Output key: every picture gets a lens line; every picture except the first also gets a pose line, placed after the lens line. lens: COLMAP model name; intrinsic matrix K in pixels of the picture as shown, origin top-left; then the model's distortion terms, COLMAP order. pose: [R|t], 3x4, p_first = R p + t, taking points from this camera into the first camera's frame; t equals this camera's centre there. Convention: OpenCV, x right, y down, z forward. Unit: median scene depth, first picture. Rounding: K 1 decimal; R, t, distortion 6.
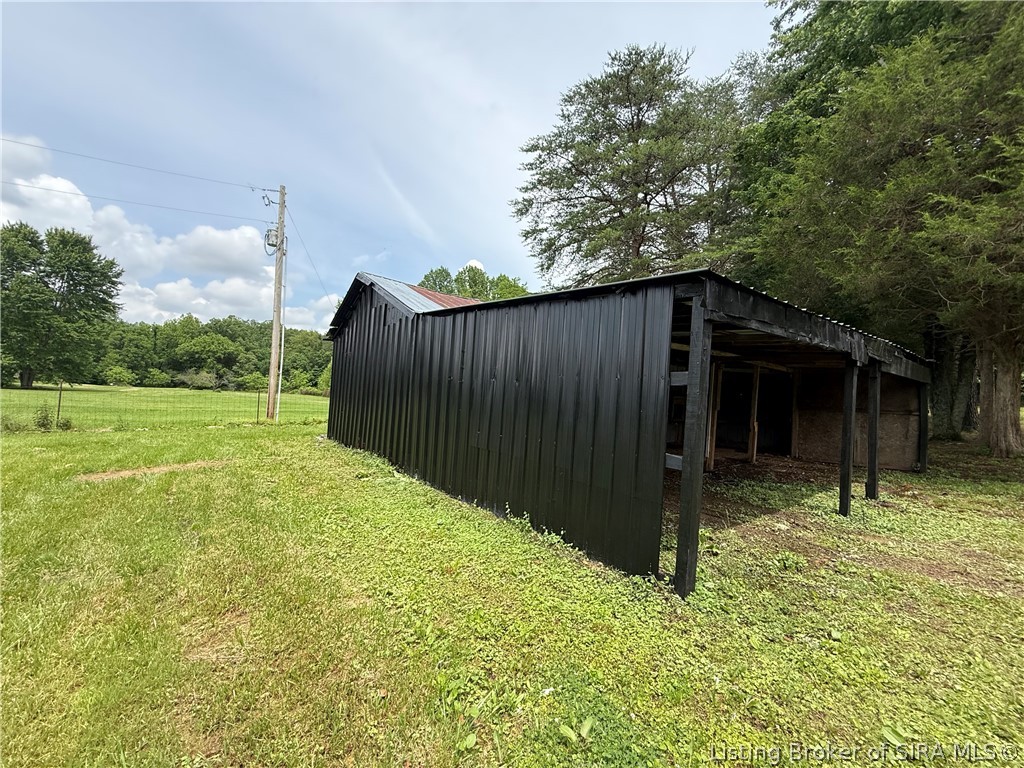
lens RADIAL K [[406.9, 0, 510.6], [0, 406.9, 384.0], [0, 0, 1]] dist [0.003542, -0.000120]
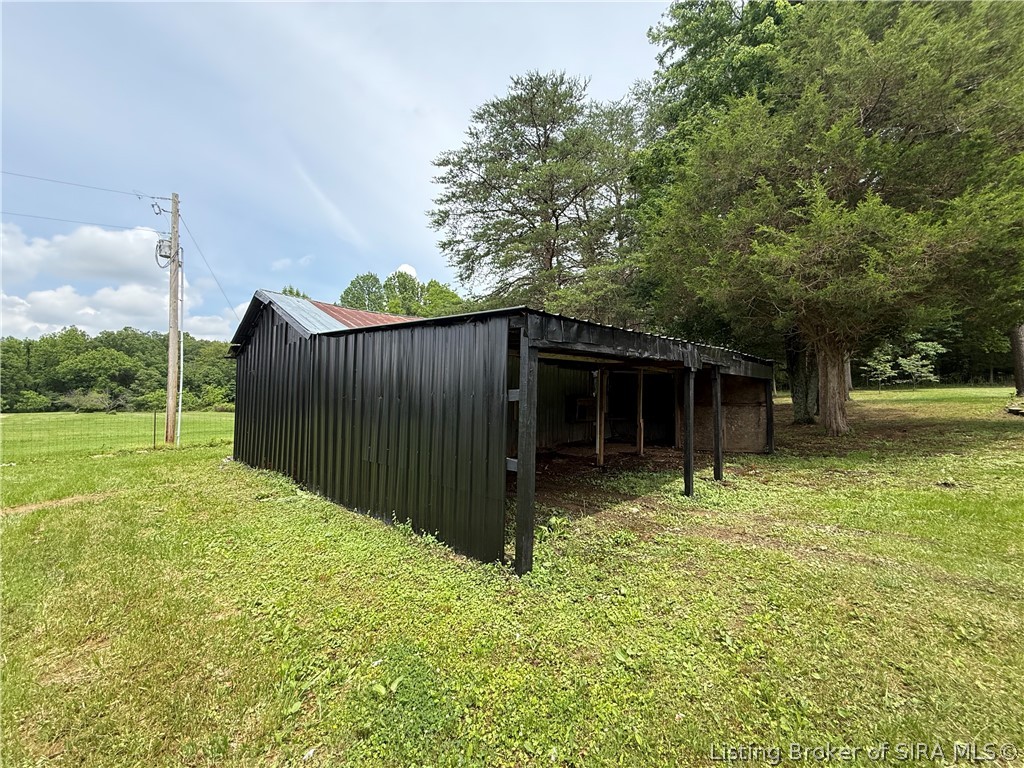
lens RADIAL K [[406.9, 0, 509.8], [0, 406.9, 383.7], [0, 0, 1]] dist [0.003542, -0.000120]
pose [[0.988123, -0.043965, 0.147238, 0.096381], [0.045403, 0.998948, -0.006416, -0.017159], [-0.146801, 0.013025, 0.989080, -0.080307]]
